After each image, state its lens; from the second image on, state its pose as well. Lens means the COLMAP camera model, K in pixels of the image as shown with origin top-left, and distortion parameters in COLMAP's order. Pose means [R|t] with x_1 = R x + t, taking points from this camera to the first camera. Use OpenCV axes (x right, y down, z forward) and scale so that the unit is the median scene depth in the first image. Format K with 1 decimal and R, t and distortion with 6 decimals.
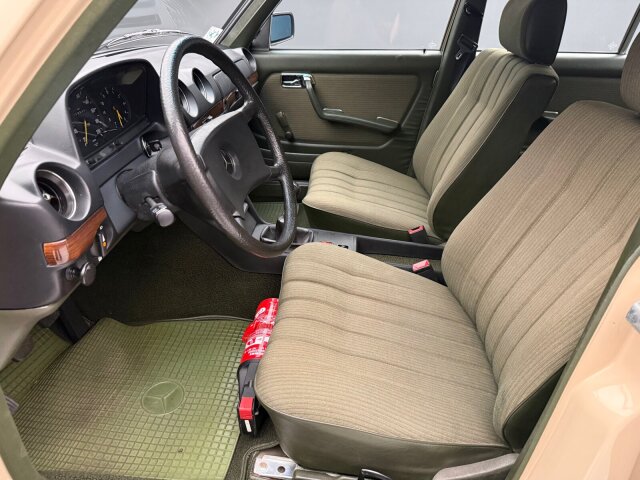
lens RADIAL K [[462.0, 0, 317.7], [0, 462.0, 247.5], [0, 0, 1]] dist [0.044689, -0.067408]
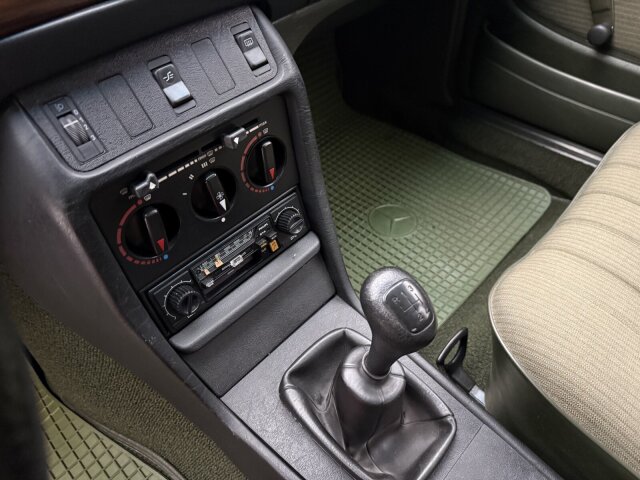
lens RADIAL K [[462.0, 0, 322.4], [0, 462.0, 241.4], [0, 0, 1]] dist [0.044689, -0.067408]
pose [[0.784048, 0.432189, -0.445513, 0.003513], [-0.284972, 0.888282, 0.360202, -0.181445], [0.551417, -0.155457, 0.819617, 0.587864]]
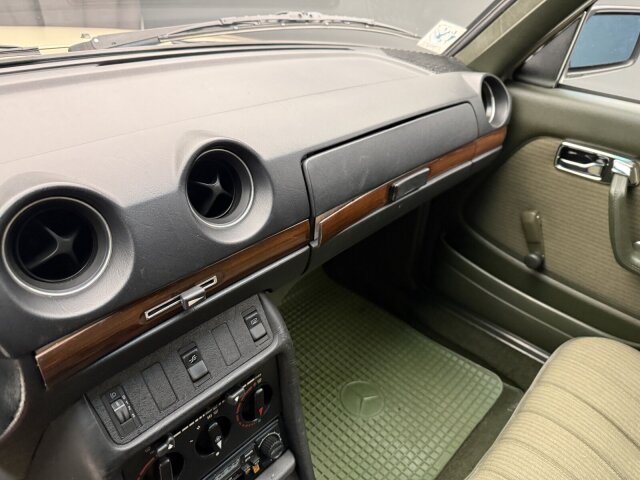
lens RADIAL K [[462.0, 0, 318.2], [0, 462.0, 233.6], [0, 0, 1]] dist [0.044689, -0.067408]
pose [[0.776954, 0.366252, -0.512057, 0.000369], [-0.353419, 0.926847, 0.126684, -0.278967], [0.520997, 0.082543, 0.849558, 0.529745]]
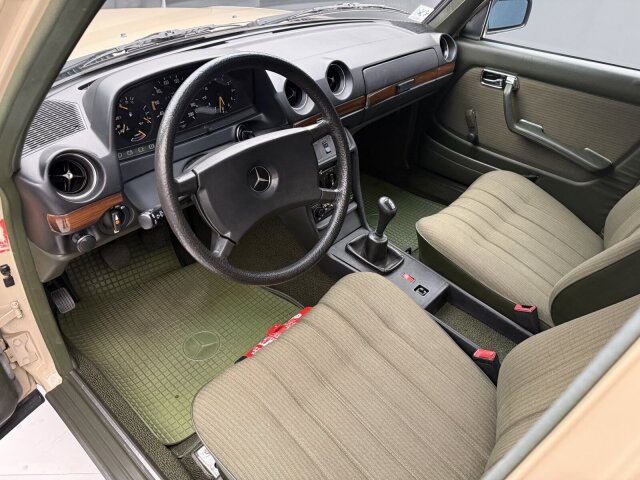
lens RADIAL K [[462.0, 0, 319.8], [0, 462.0, 237.6], [0, 0, 1]] dist [0.044689, -0.067408]
pose [[0.792986, 0.384149, -0.472866, 0.220831], [-0.332381, 0.923261, 0.192647, -0.156718], [0.510584, 0.004406, 0.859817, 0.105393]]
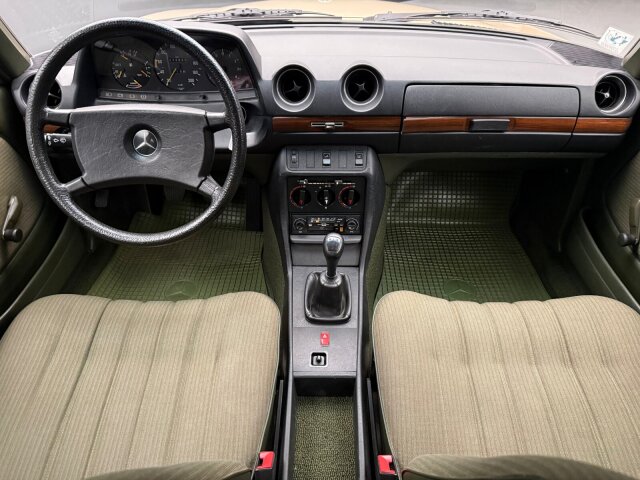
lens RADIAL K [[462.0, 0, 314.2], [0, 462.0, 237.1], [0, 0, 1]] dist [0.044689, -0.067408]
pose [[0.061628, 0.590191, -0.804908, 0.401827], [-0.489890, 0.720505, 0.490795, -0.373691], [0.869603, 0.364070, 0.333532, 0.539764]]
